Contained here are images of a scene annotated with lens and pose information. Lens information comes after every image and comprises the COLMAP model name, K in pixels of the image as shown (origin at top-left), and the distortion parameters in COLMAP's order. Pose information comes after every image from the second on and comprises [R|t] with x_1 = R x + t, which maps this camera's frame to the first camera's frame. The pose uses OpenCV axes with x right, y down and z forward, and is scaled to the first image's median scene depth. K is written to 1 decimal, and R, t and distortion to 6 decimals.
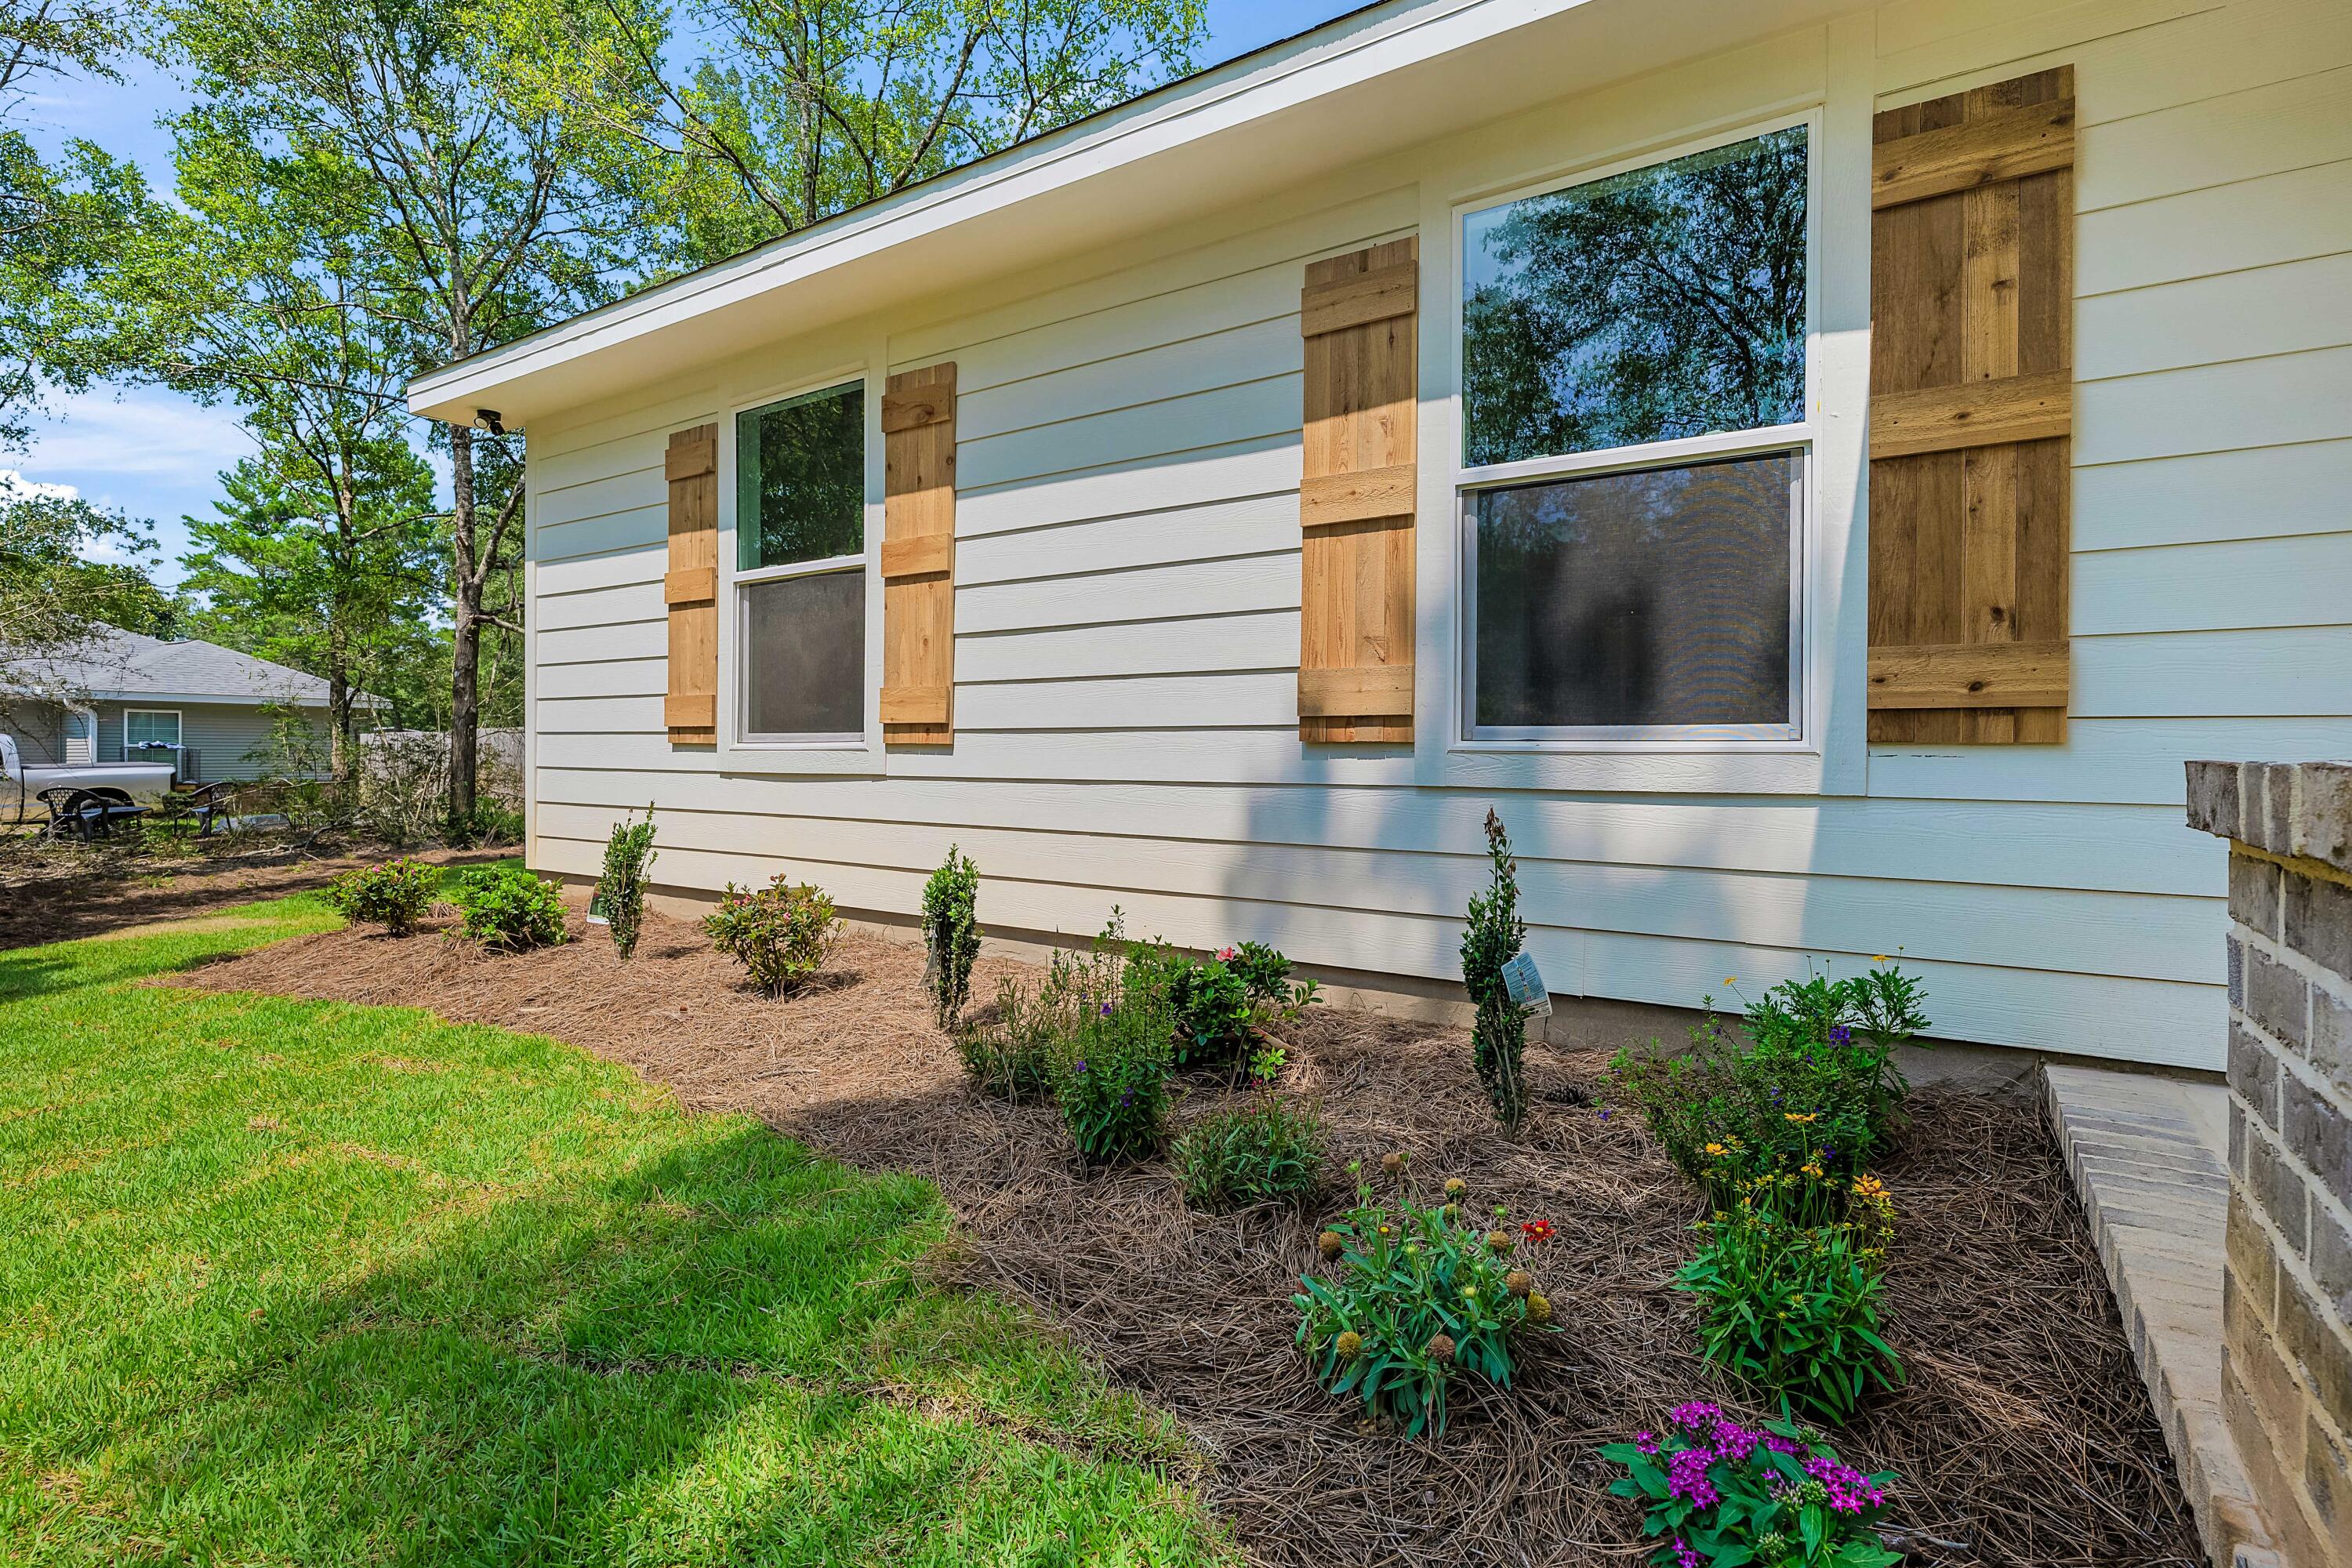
lens RADIAL K [[1130.8, 0, 1174.7], [0, 1130.8, 789.7], [0, 0, 1]] dist [0.001568, 0.000373]
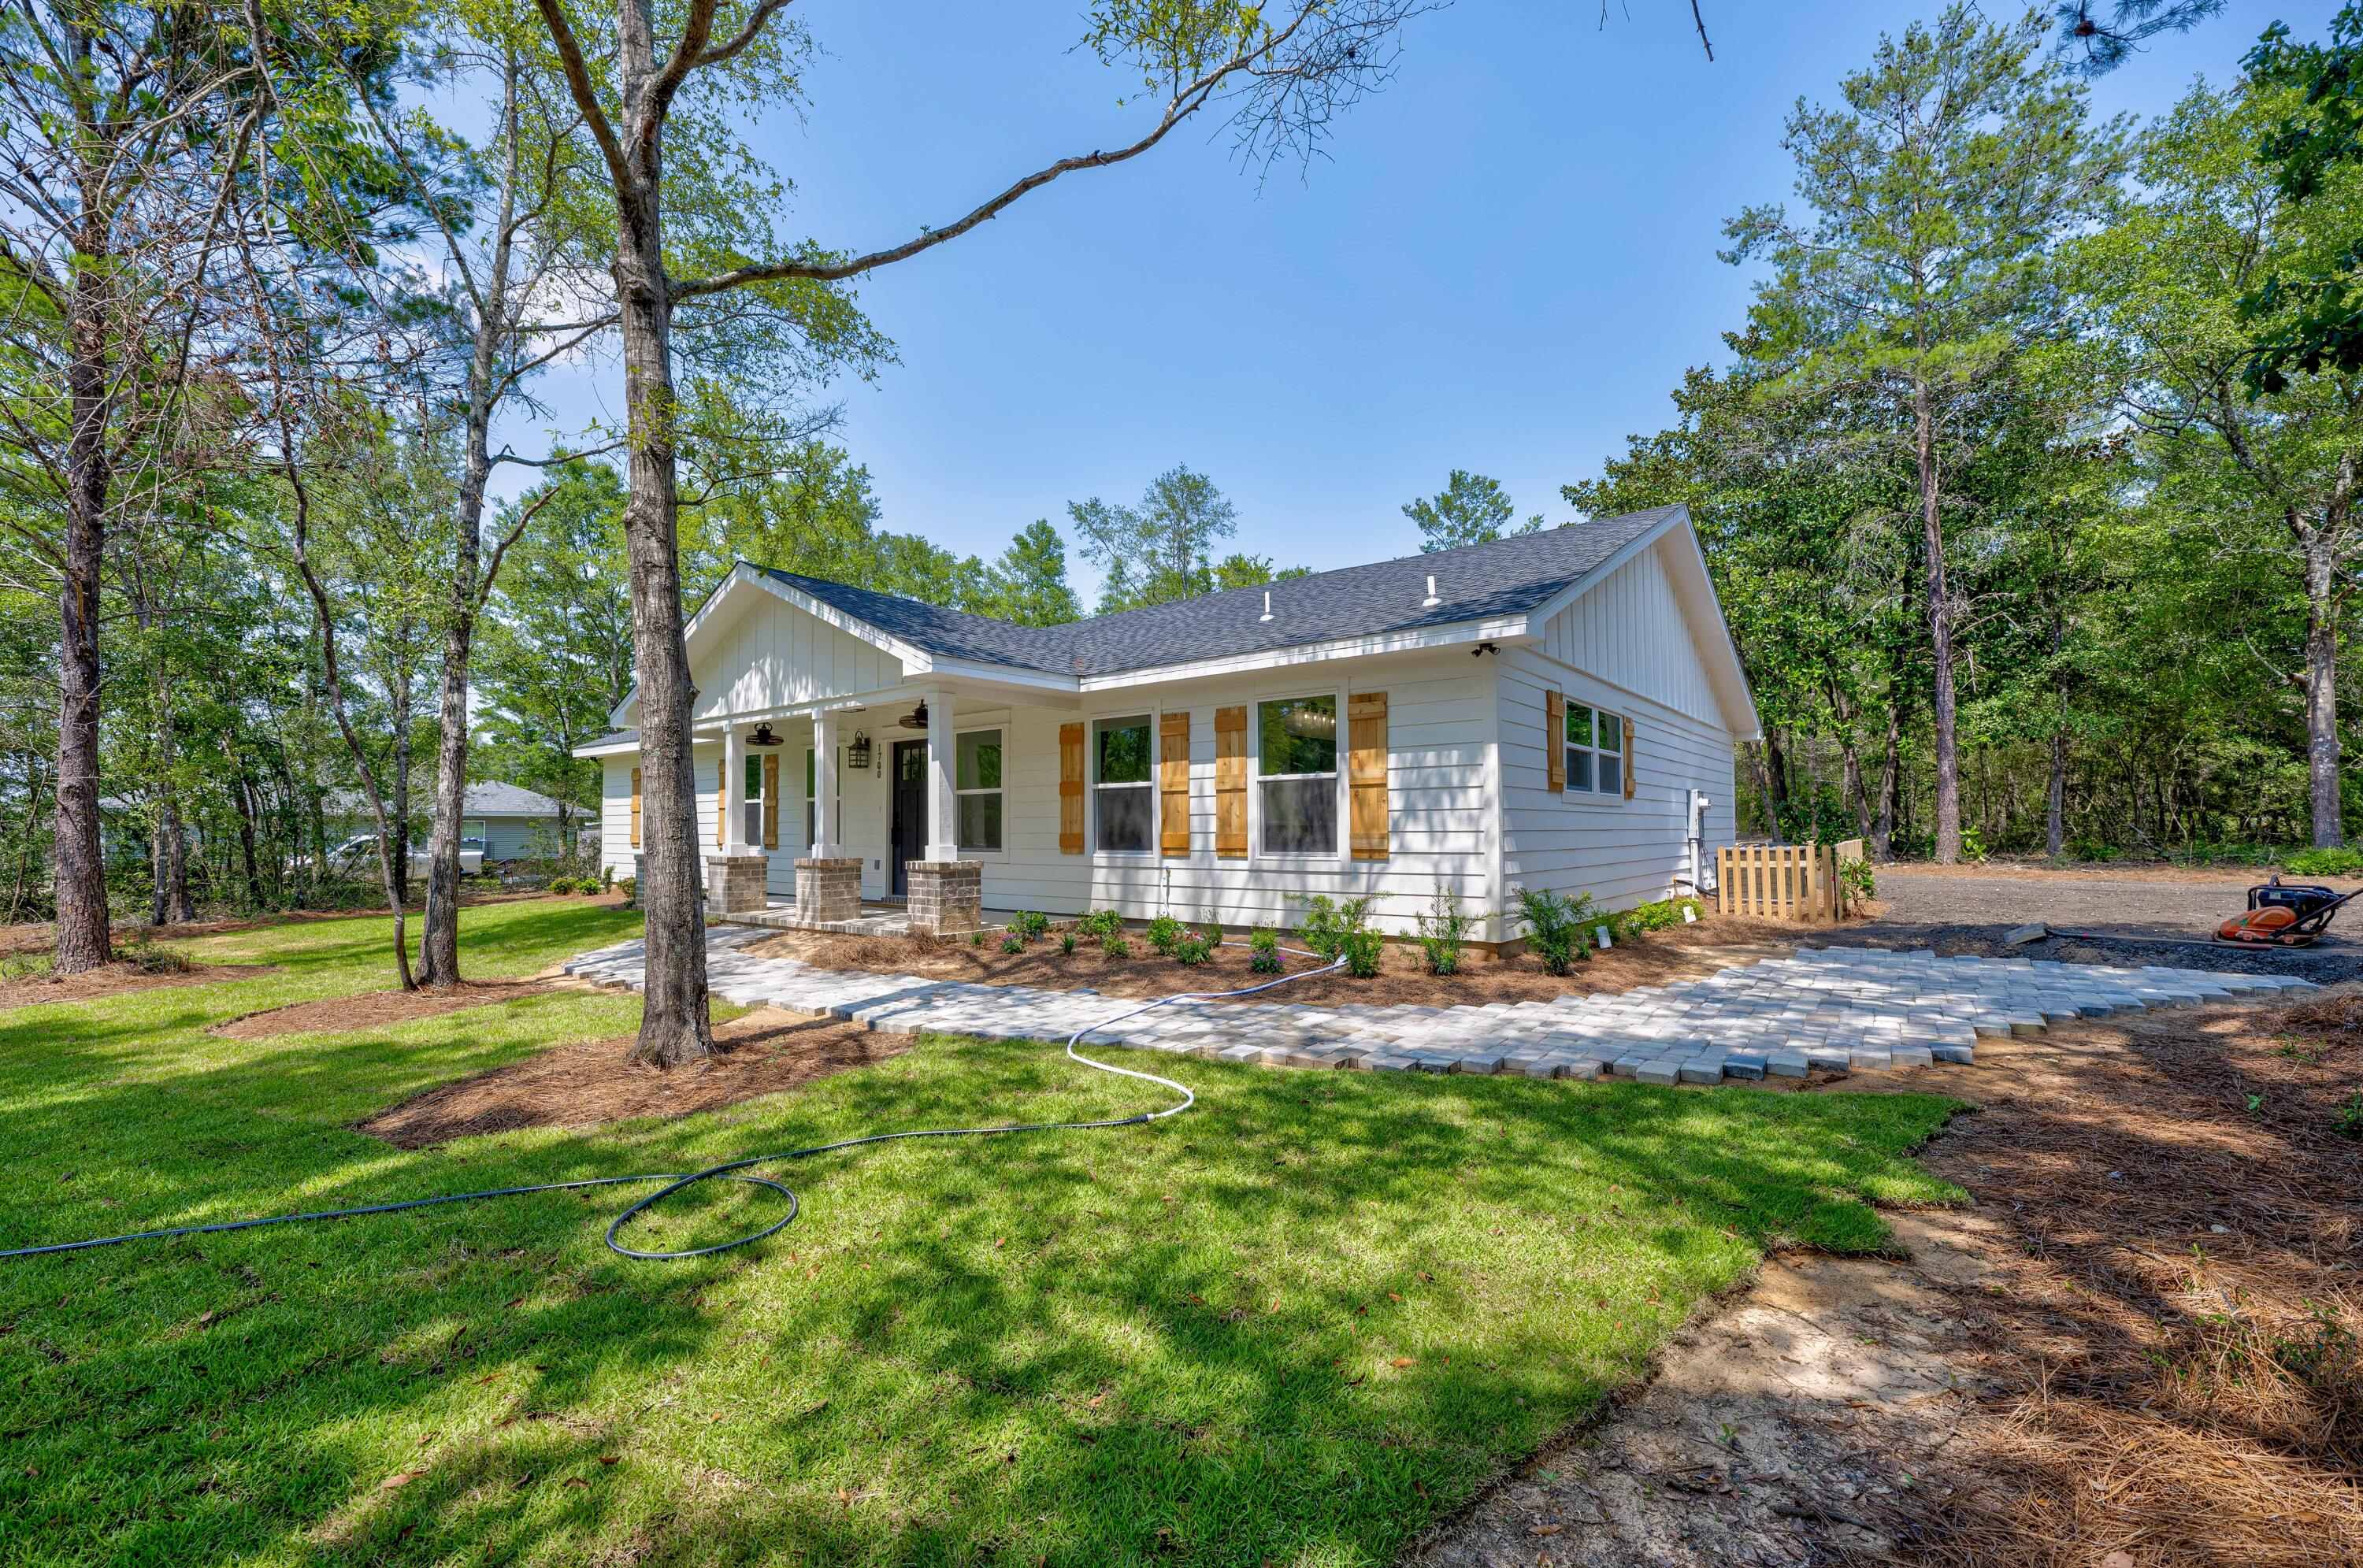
lens RADIAL K [[1027.5, 0, 1176.4], [0, 1027.5, 785.1], [0, 0, 1]] dist [-0.000396, 0.000012]
pose [[0.994284, -0.020444, -0.104791, 2.250529], [0.013528, 0.997708, -0.066294, 0.008998], [0.105906, 0.064498, 0.992282, -2.911730]]
